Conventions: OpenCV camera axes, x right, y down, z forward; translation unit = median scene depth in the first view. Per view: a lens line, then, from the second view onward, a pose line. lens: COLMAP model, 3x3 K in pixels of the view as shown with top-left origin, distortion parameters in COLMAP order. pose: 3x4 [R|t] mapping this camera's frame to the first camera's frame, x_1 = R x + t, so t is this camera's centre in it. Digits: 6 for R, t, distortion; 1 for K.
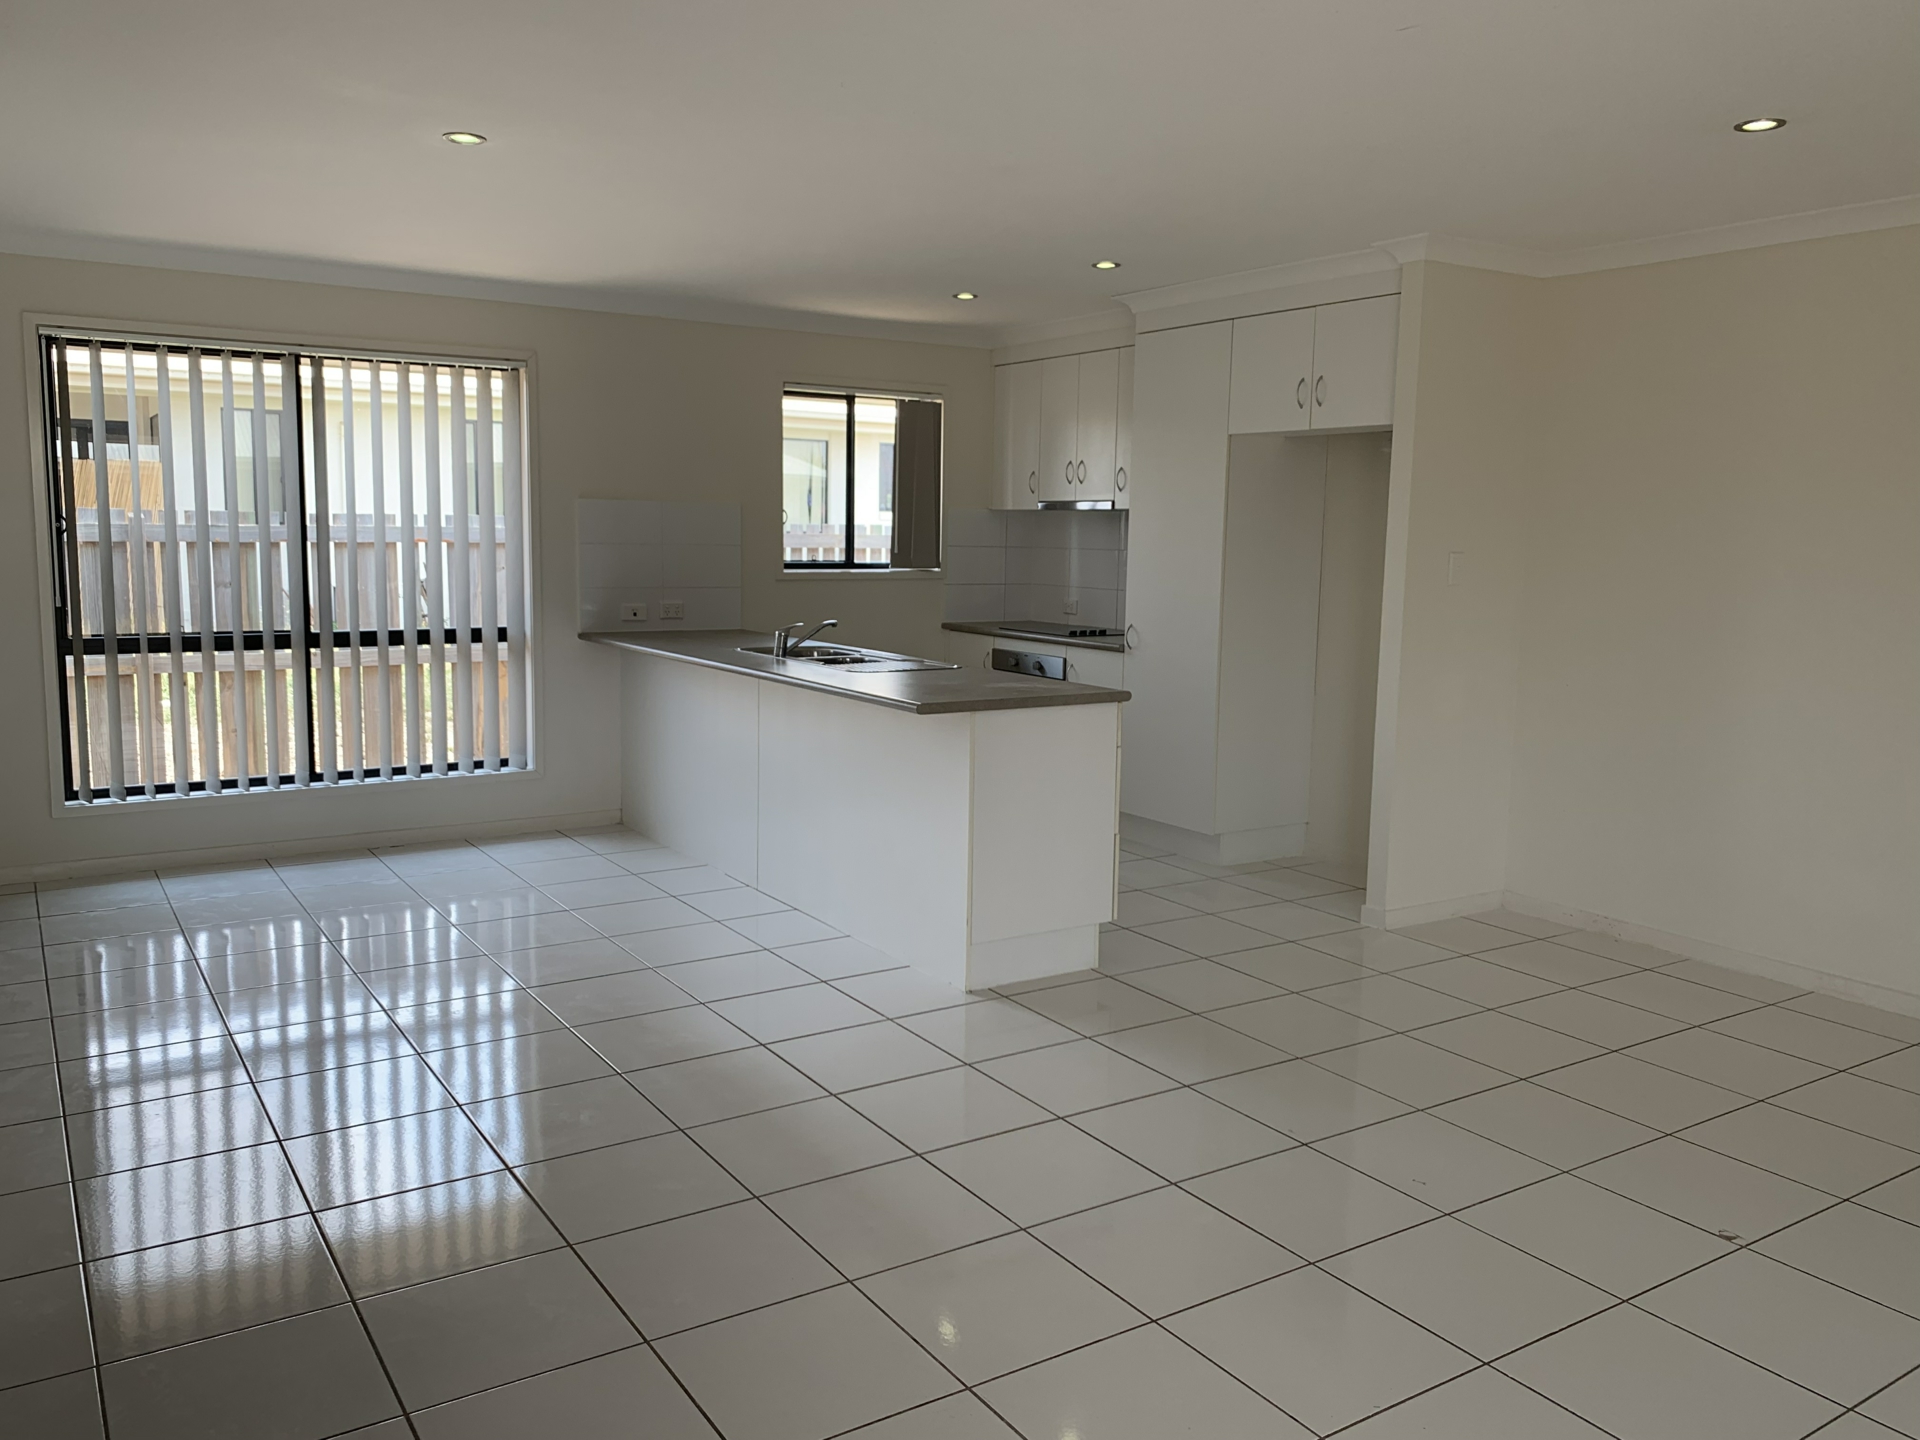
lens RADIAL K [[1472.4, 0, 963.2], [0, 1472.4, 722.0], [0, 0, 1]] dist [0.030016, -0.012967]
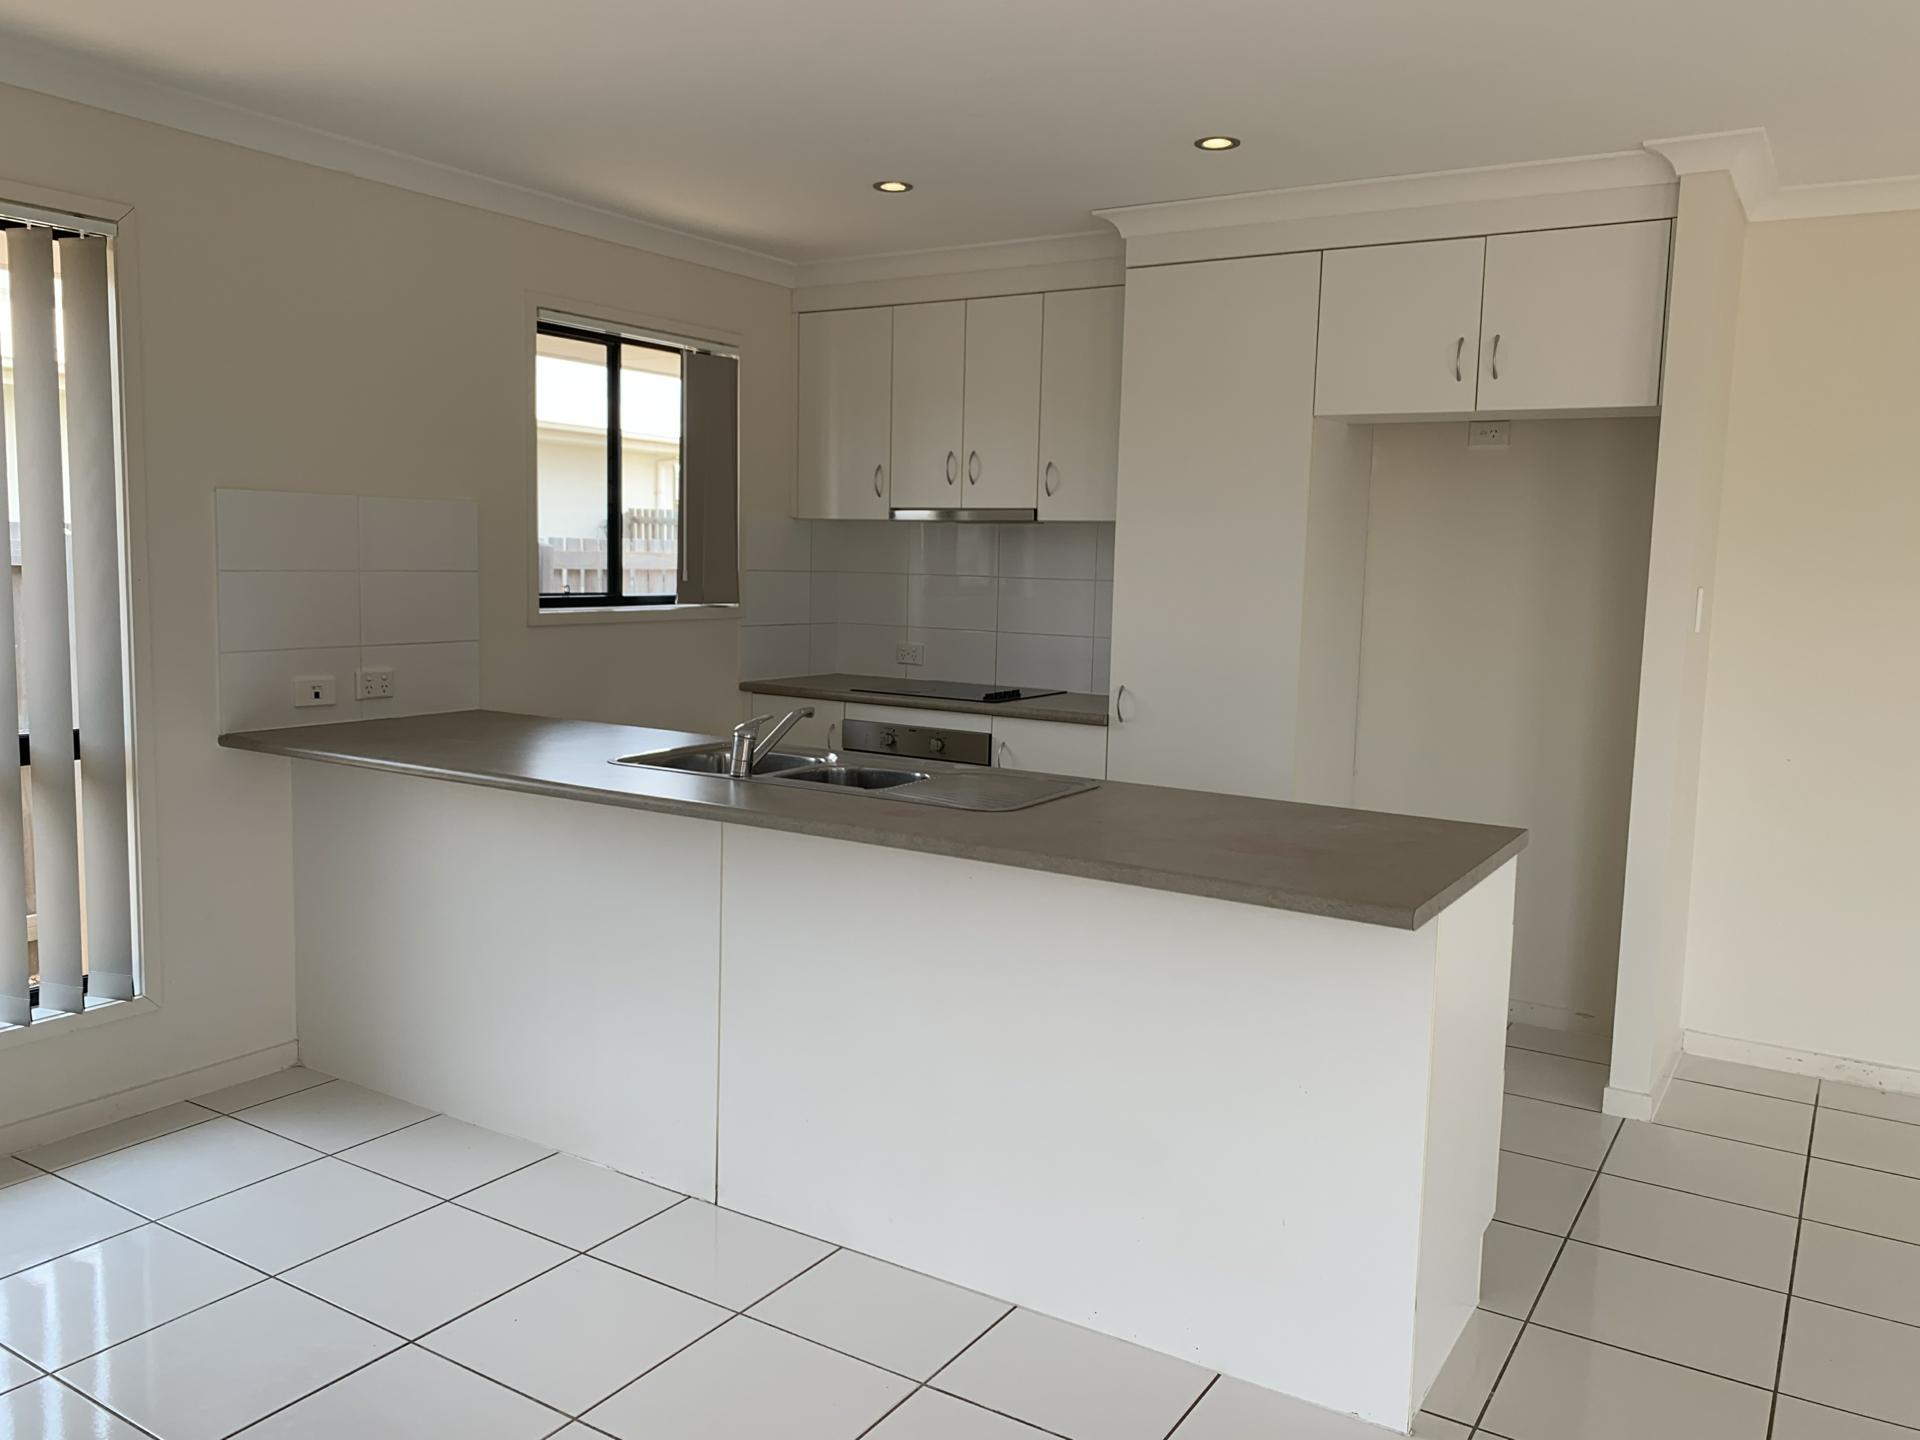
lens RADIAL K [[1472.4, 0, 960.9], [0, 1472.4, 714.1], [0, 0, 1]] dist [0.030016, -0.012967]
pose [[0.907596, -0.040955, 0.417843, -0.222676], [0.045862, 0.998946, -0.001703, -0.049797], [-0.417333, 0.020709, 0.908518, 0.360147]]
